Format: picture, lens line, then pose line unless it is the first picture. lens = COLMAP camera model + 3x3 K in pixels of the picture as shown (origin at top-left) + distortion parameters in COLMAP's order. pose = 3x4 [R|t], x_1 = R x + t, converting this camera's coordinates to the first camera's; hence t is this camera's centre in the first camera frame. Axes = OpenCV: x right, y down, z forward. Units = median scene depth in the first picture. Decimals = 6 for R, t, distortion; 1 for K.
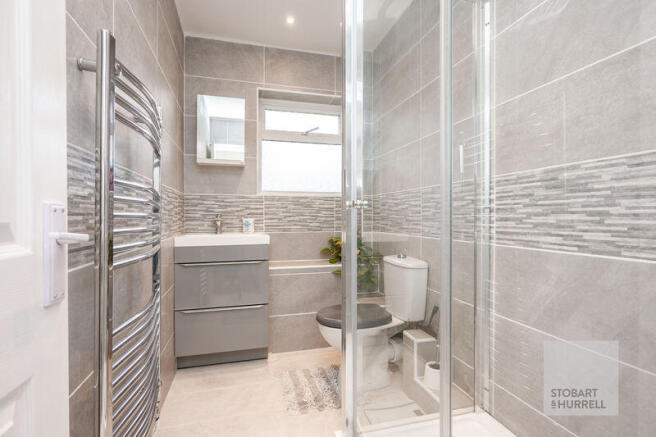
lens RADIAL K [[325.3, 0, 329.0], [0, 325.3, 217.7], [0, 0, 1]] dist [-0.002345, -0.000924]
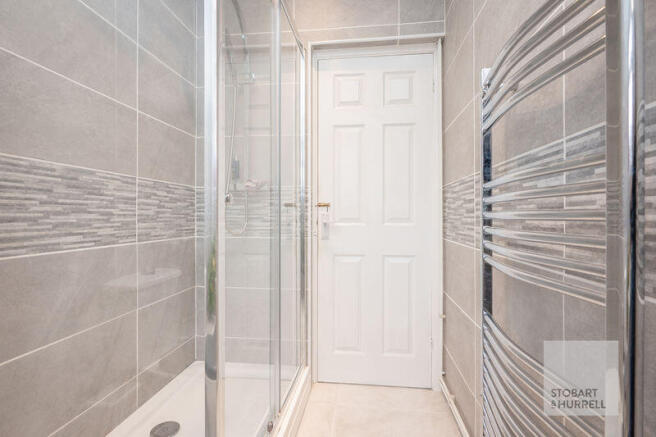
lens RADIAL K [[325.3, 0, 328.5], [0, 325.3, 217.1], [0, 0, 1]] dist [-0.002345, -0.000924]
pose [[-0.926455, -0.000652, 0.376404, -0.431636], [0.001065, 0.999990, 0.004354, -0.003582], [-0.376403, 0.004434, -0.926445, 1.683970]]
